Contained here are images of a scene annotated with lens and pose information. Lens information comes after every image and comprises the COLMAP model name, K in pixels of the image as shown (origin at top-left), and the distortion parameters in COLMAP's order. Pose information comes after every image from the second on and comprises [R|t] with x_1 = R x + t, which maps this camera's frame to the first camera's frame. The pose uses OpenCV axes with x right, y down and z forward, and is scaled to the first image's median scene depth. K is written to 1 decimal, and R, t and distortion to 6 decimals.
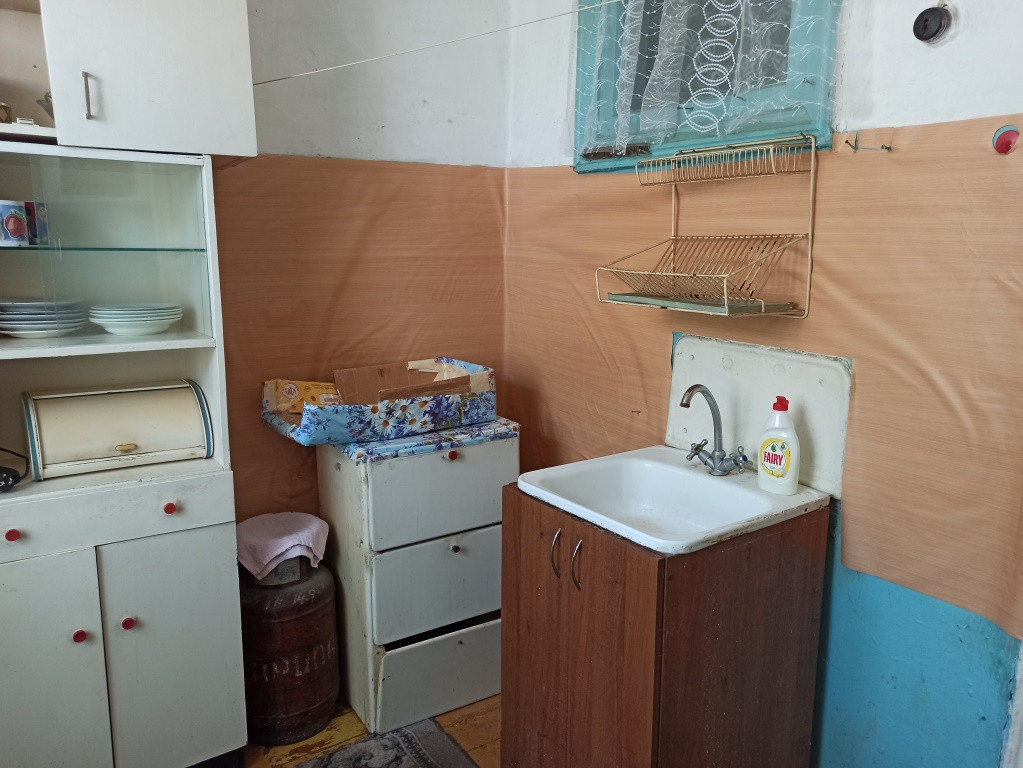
lens RADIAL K [[730.2, 0, 517.0], [0, 730.2, 386.1], [0, 0, 1]] dist [0.003188, -0.005715]
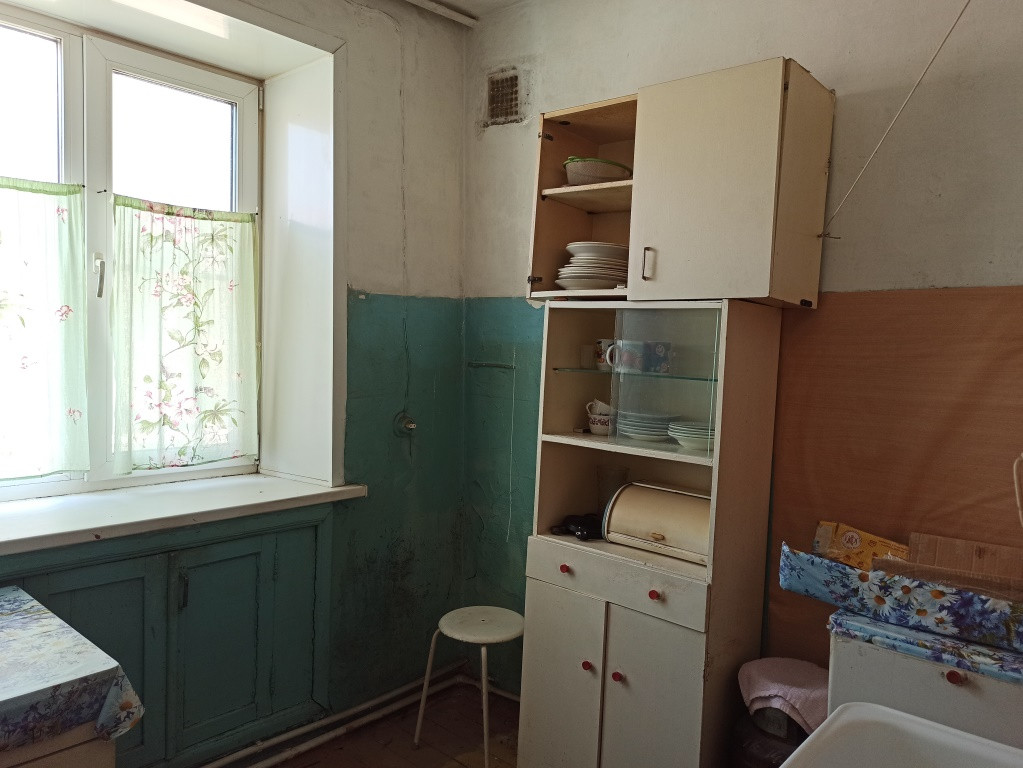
lens RADIAL K [[730.2, 0, 517.0], [0, 730.2, 386.1], [0, 0, 1]] dist [0.003188, -0.005715]
pose [[0.256321, 0.043937, -0.965593, 0.492785], [-0.230344, 0.972963, -0.016874, -0.073975], [0.938744, 0.226744, 0.259512, 0.353352]]
